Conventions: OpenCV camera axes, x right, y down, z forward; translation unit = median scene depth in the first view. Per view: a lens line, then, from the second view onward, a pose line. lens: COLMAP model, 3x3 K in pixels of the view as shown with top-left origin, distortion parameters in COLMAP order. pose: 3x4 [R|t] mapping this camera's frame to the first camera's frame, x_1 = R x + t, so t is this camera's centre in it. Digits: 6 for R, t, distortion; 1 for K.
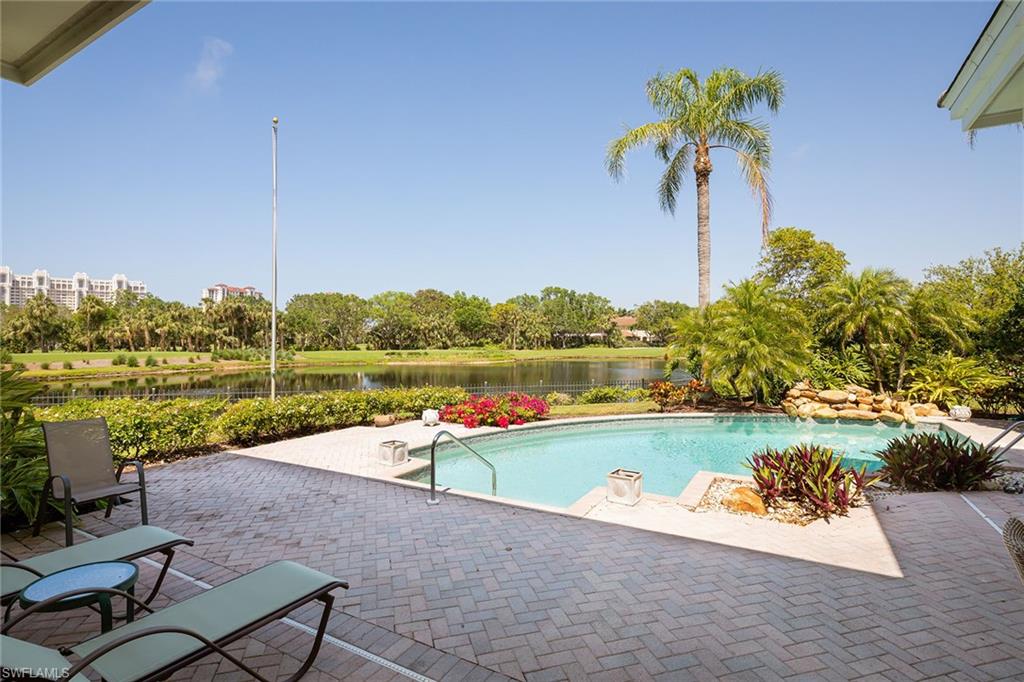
lens RADIAL K [[514.2, 0, 519.1], [0, 514.2, 330.0], [0, 0, 1]] dist [0.006806, -0.003601]
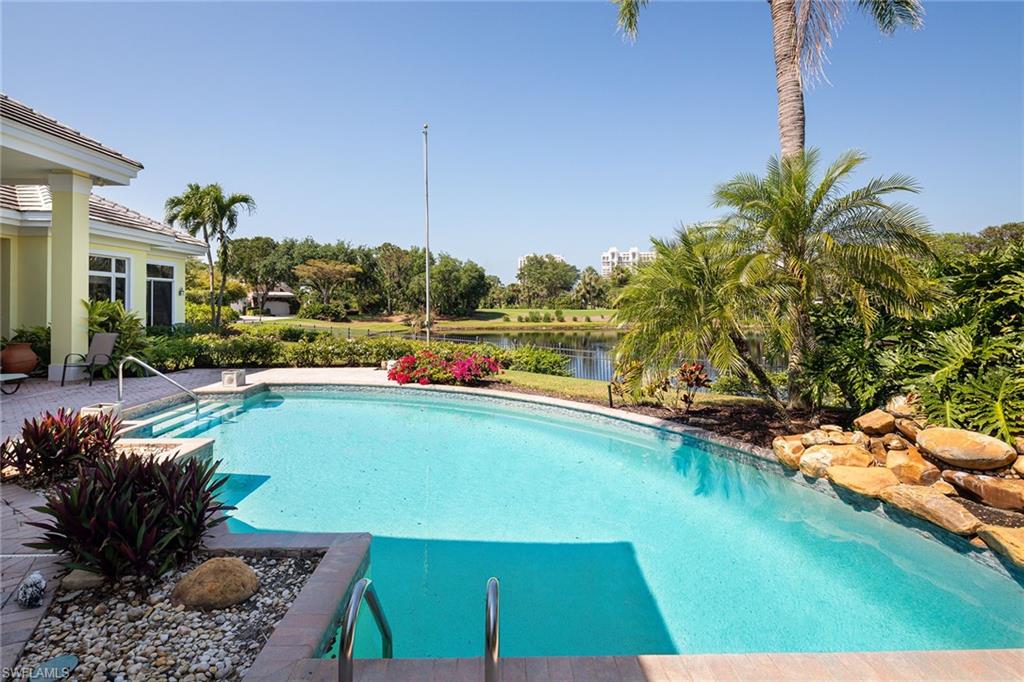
lens RADIAL K [[514.2, 0, 485.5], [0, 514.2, 296.4], [0, 0, 1]] dist [0.006806, -0.003601]
pose [[0.479554, -0.009768, -0.877458, 0.134597], [0.020878, 0.999782, 0.000281, 0.003333], [0.877264, -0.018455, 0.479653, 0.096540]]
